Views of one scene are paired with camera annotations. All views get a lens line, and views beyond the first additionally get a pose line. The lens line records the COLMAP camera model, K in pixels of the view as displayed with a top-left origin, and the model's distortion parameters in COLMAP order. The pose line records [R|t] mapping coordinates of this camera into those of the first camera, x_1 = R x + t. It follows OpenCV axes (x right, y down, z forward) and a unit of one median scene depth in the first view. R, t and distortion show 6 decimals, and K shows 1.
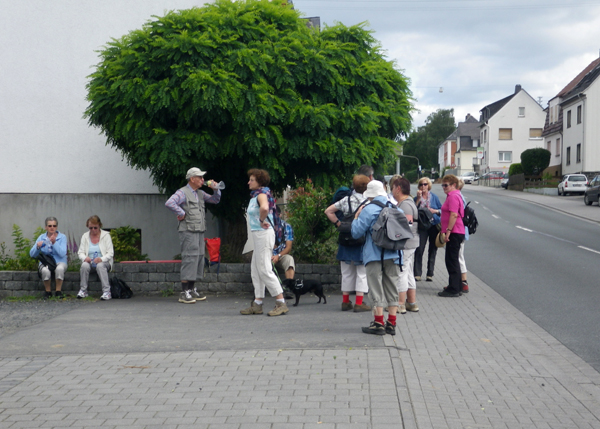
lens RADIAL K [[1043.2, 0, 301.0], [0, 1043.2, 215.4], [0, 0, 1]] dist [-0.054274, 0.000000]
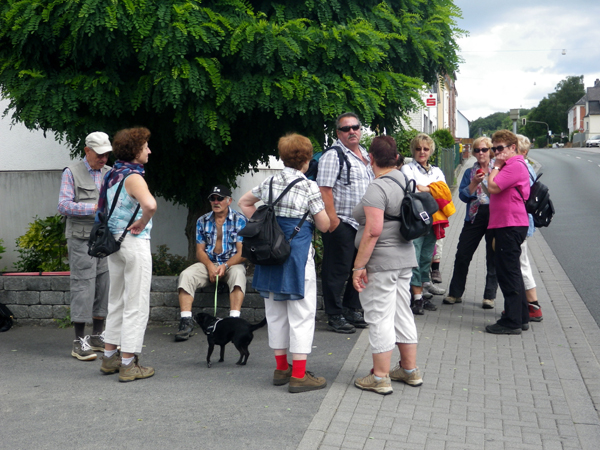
lens RADIAL K [[876.6, 0, 298.4], [0, 876.6, 224.4], [0, 0, 1]] dist [-0.029358, 0.000000]
pose [[0.984193, -0.009400, -0.176850, 0.114351], [0.018560, 0.998566, 0.050214, -0.012265], [0.176125, -0.052703, 0.982956, 0.480565]]
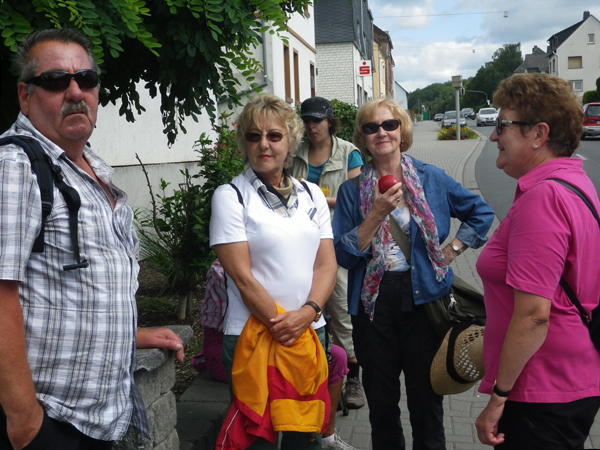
lens RADIAL K [[876.6, 0, 300.9], [0, 876.6, 224.7], [0, 0, 1]] dist [-0.029358, 0.000000]
pose [[0.993168, -0.046012, -0.107242, 0.107793], [0.054509, 0.995486, 0.077694, -0.021380], [0.103183, -0.083009, 0.991193, 0.735843]]
